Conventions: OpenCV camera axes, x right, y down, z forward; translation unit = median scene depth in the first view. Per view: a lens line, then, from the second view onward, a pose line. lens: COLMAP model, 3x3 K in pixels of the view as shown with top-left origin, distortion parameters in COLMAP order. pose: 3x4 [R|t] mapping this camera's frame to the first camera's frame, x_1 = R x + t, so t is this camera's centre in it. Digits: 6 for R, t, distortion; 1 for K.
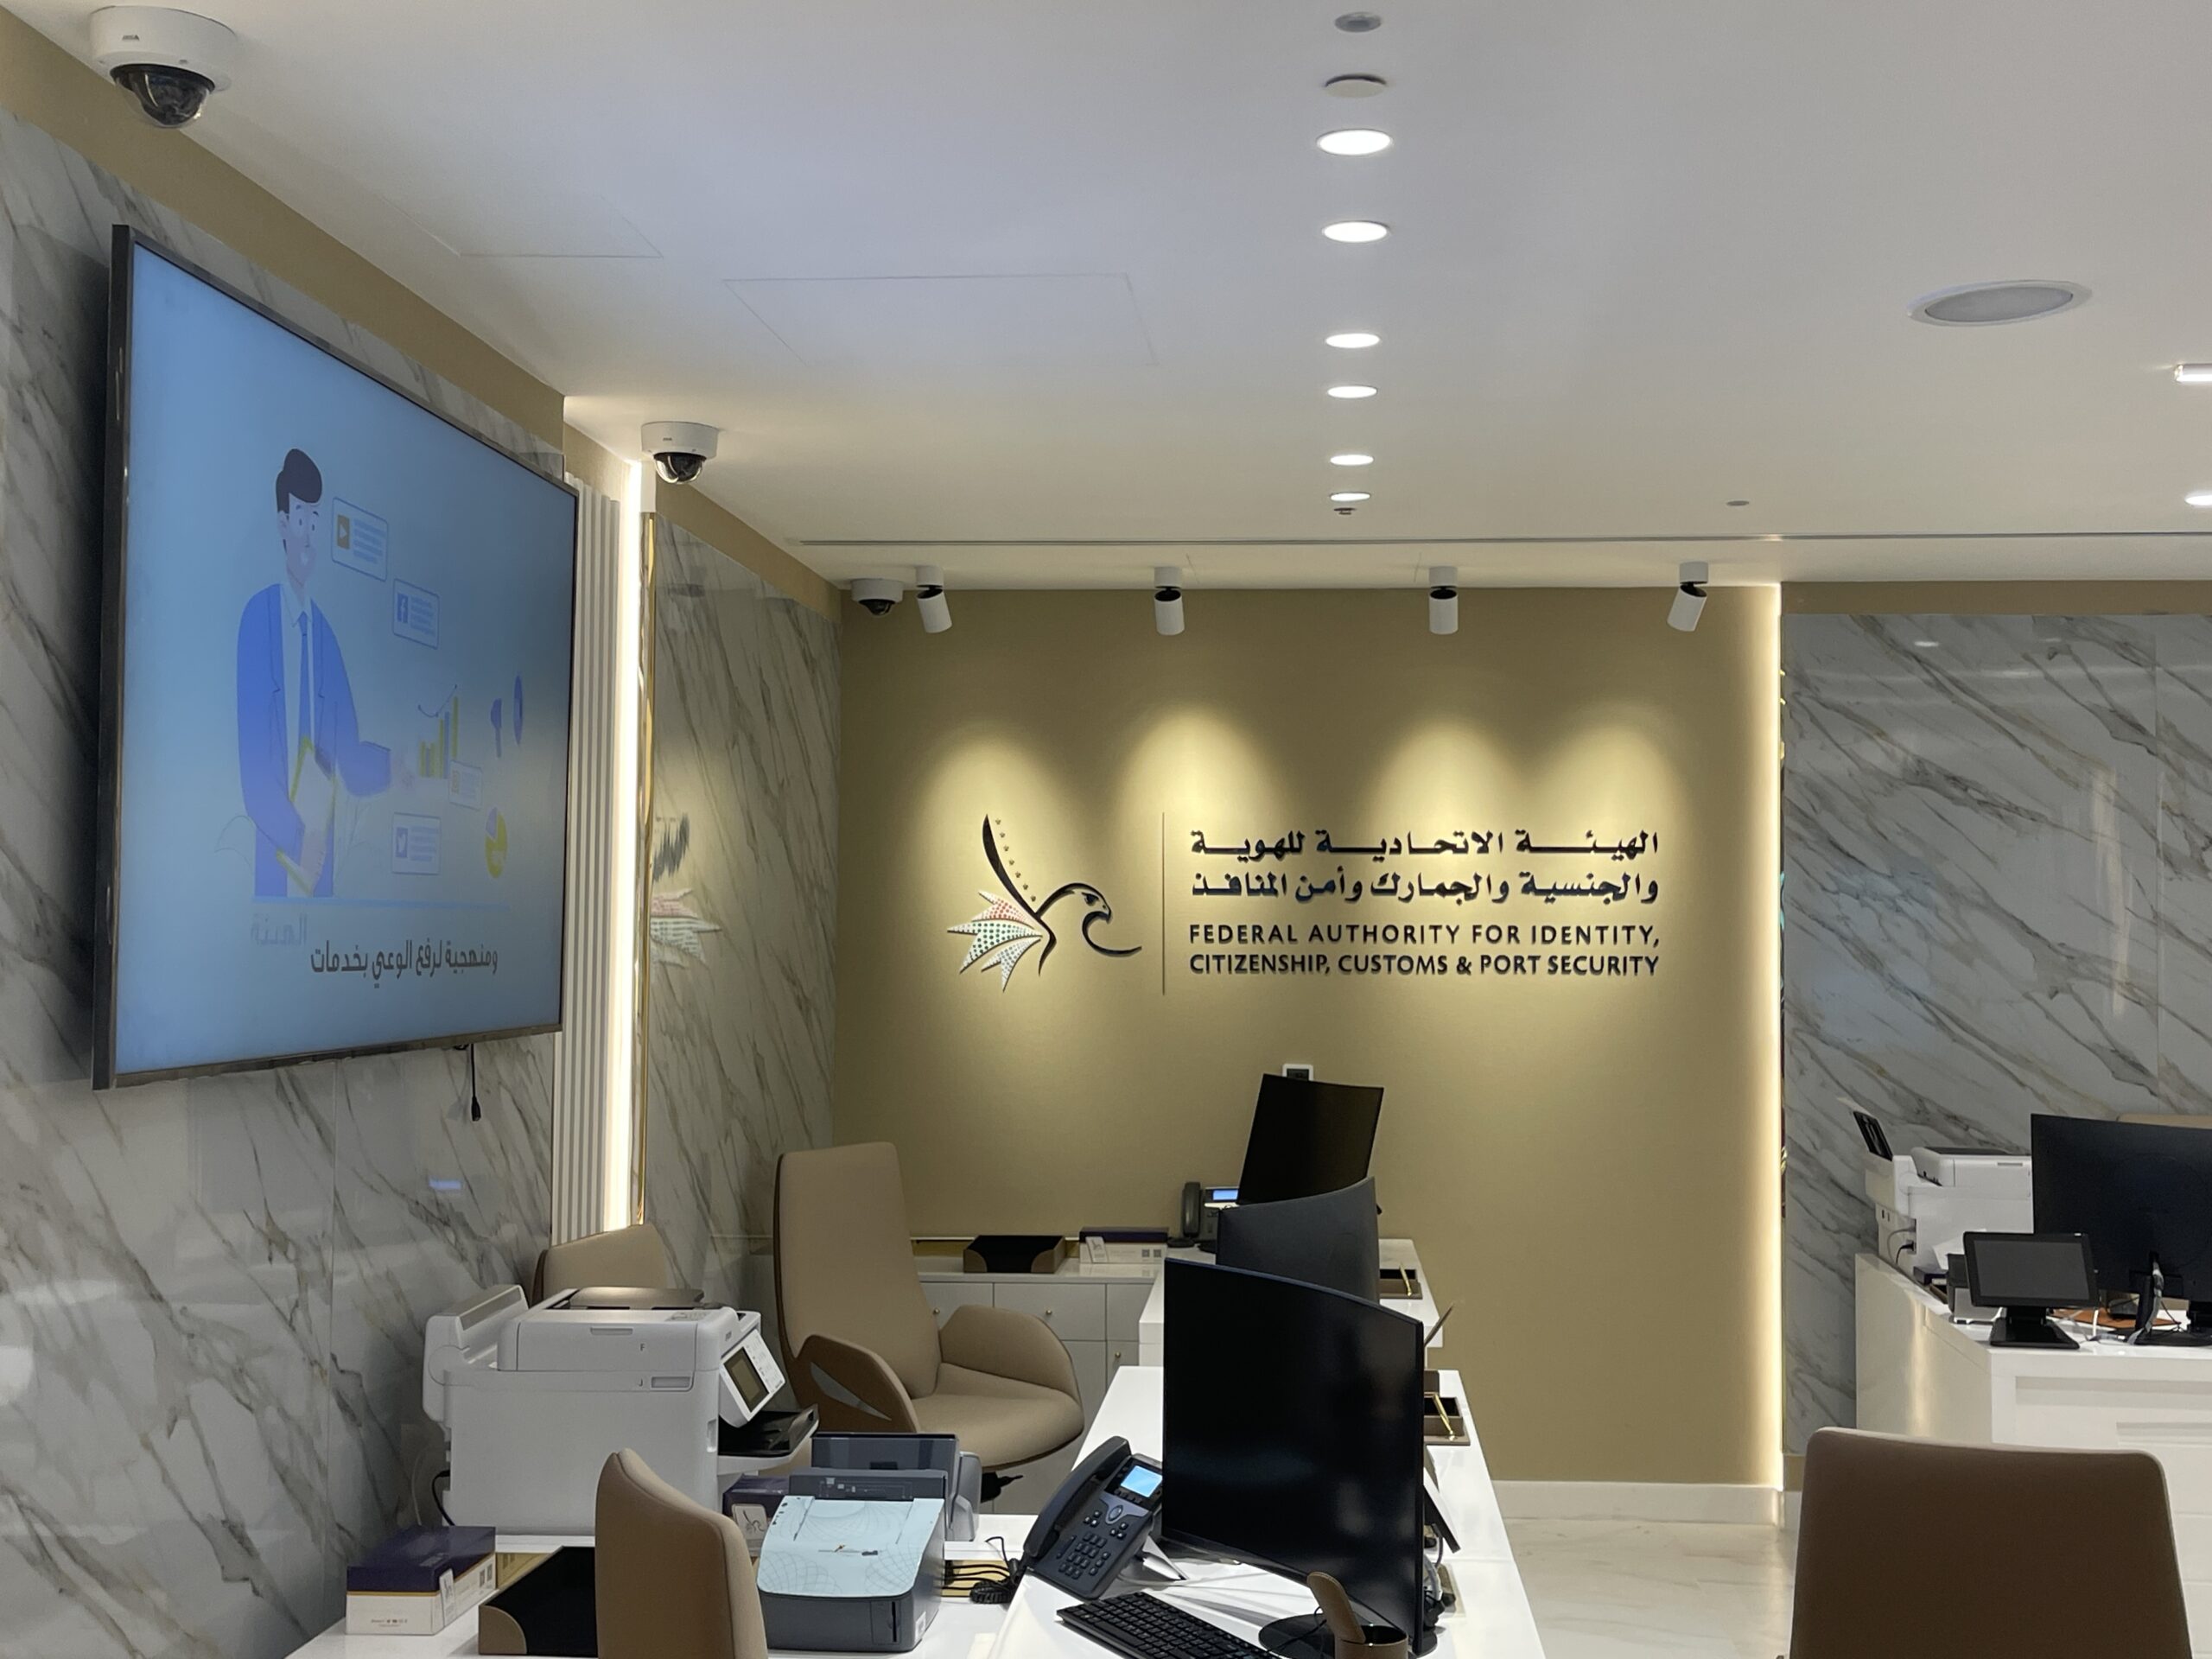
lens RADIAL K [[2528.5, 0, 1104.2], [0, 2528.5, 798.7], [0, 0, 1]] dist [0.041329, 0.000000]
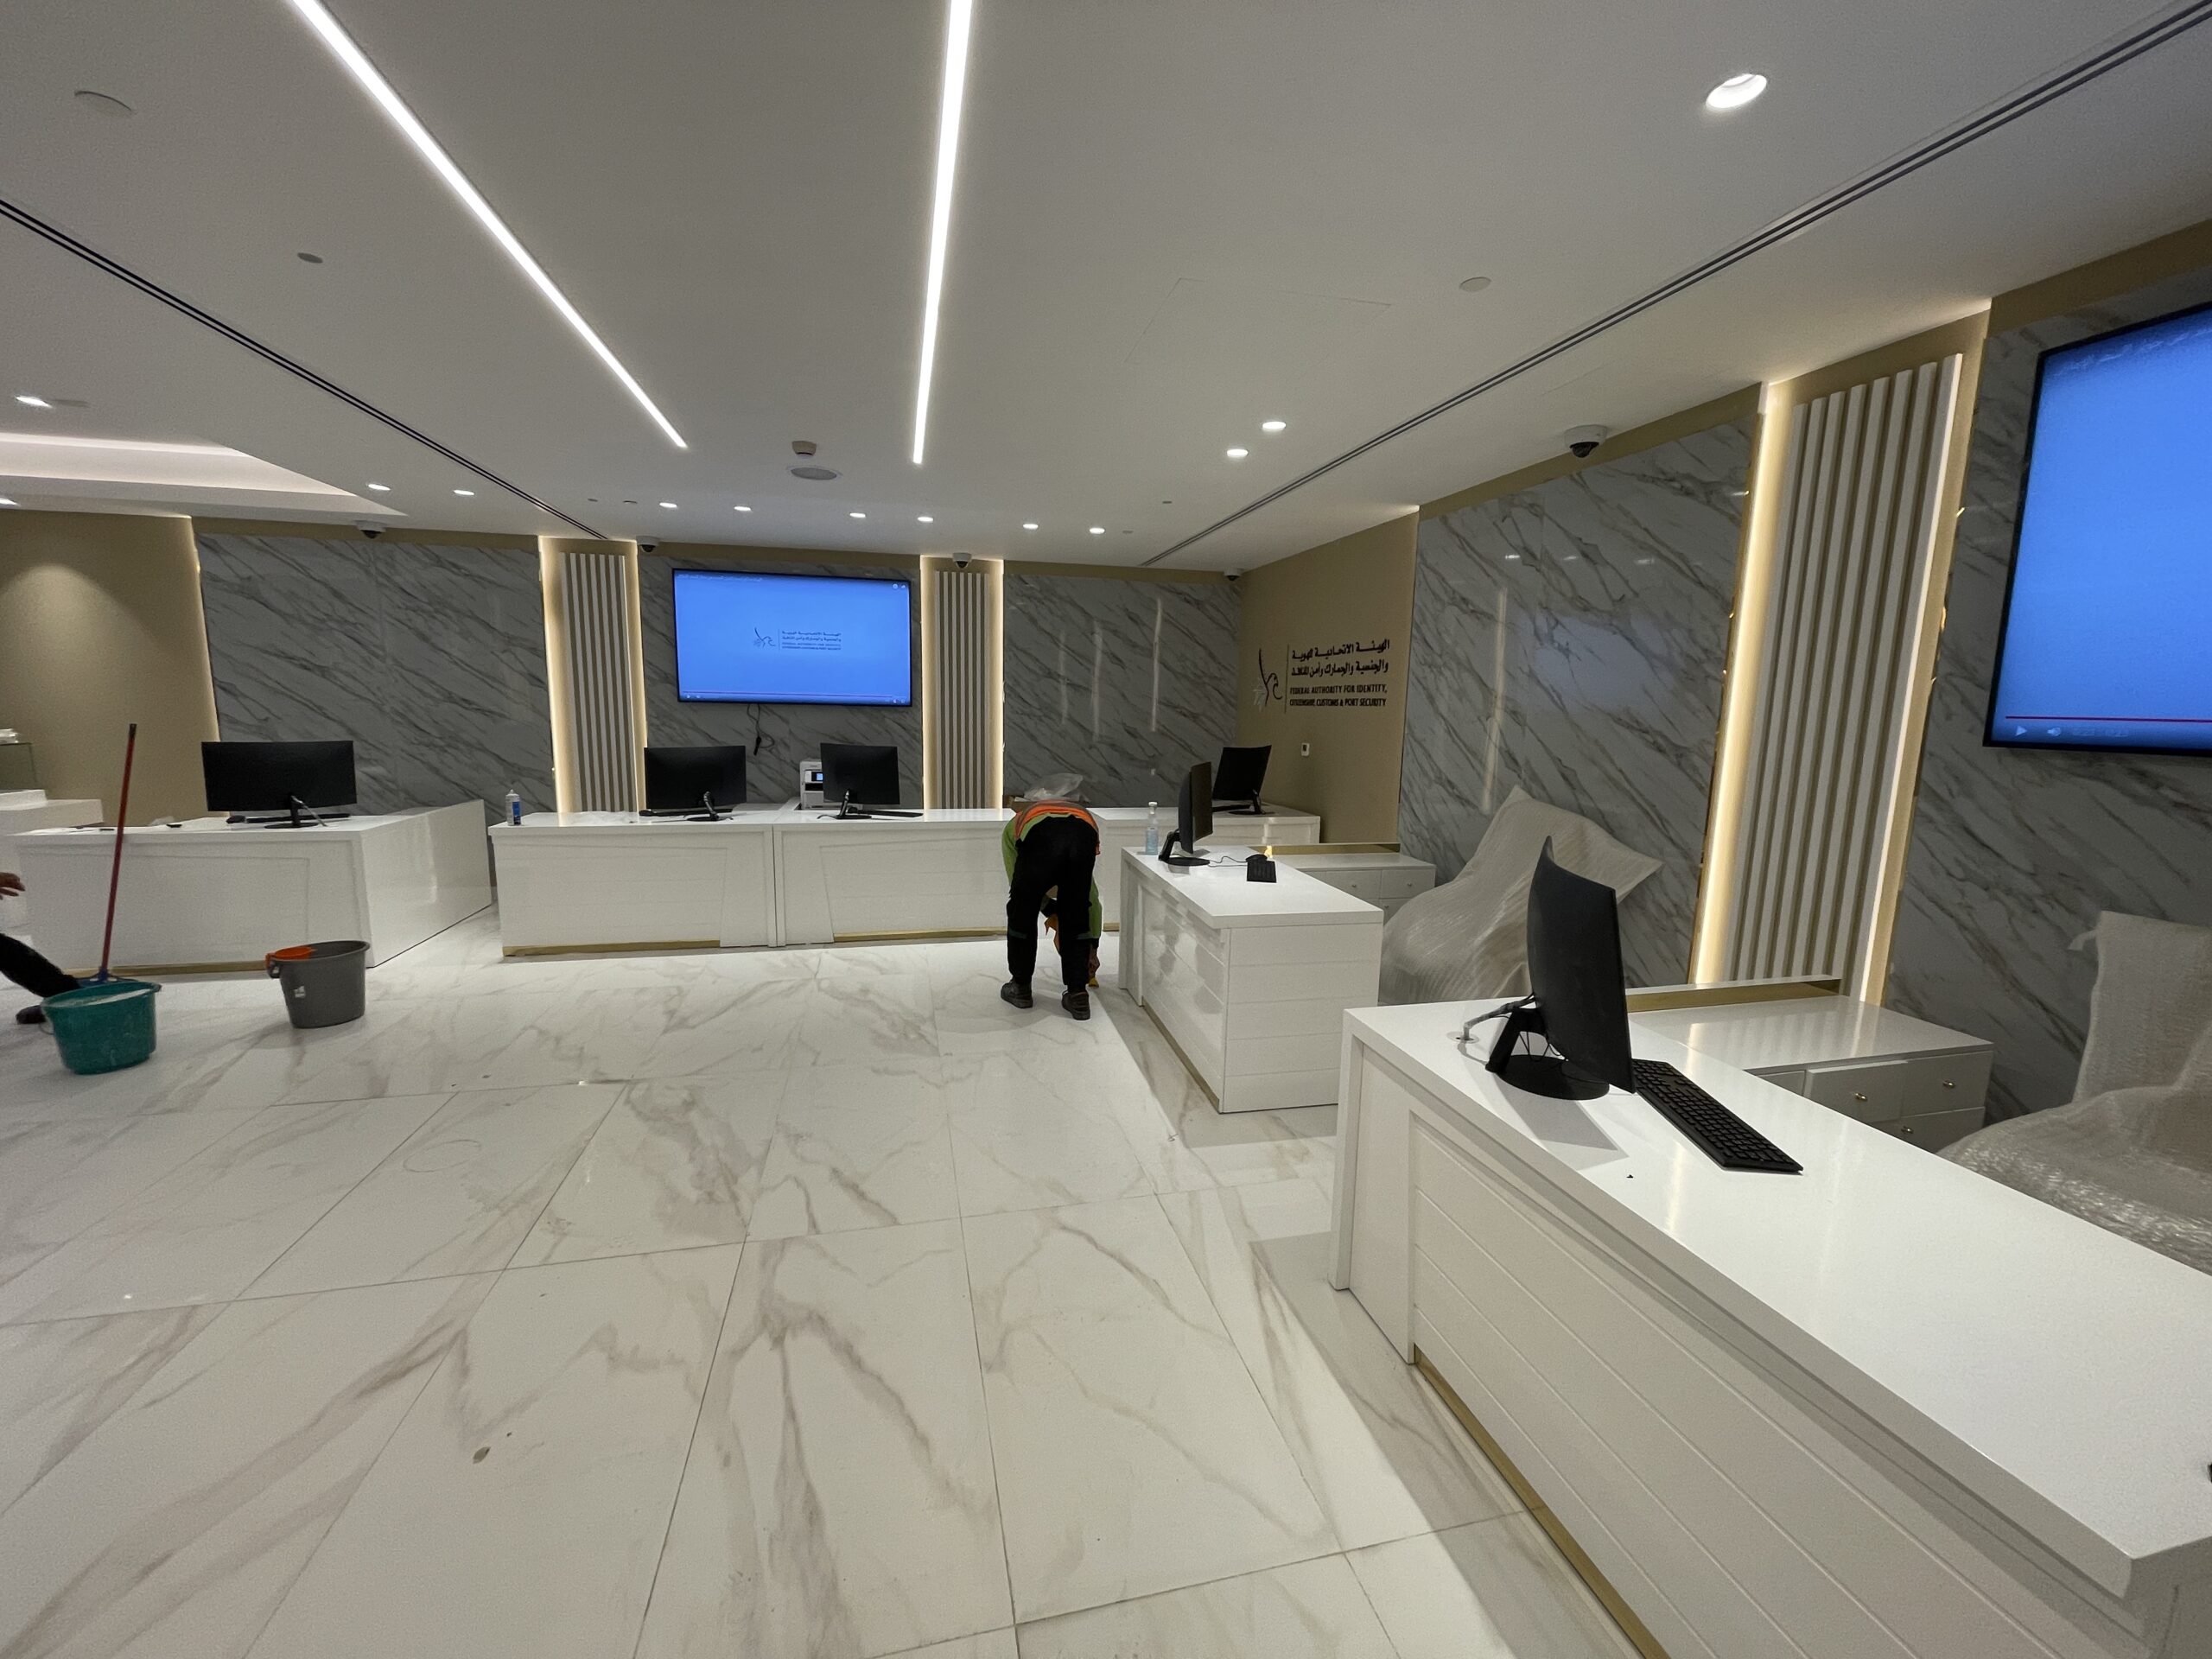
lens RADIAL K [[896.6, 0, 1100.6], [0, 896.6, 834.7], [0, 0, 1]] dist [-0.004027, 0.002237]
pose [[0.304018, 0.139400, -0.942412, 0.874667], [0.032790, 0.987119, 0.156590, 0.049297], [0.952102, -0.078508, 0.295531, 0.534478]]
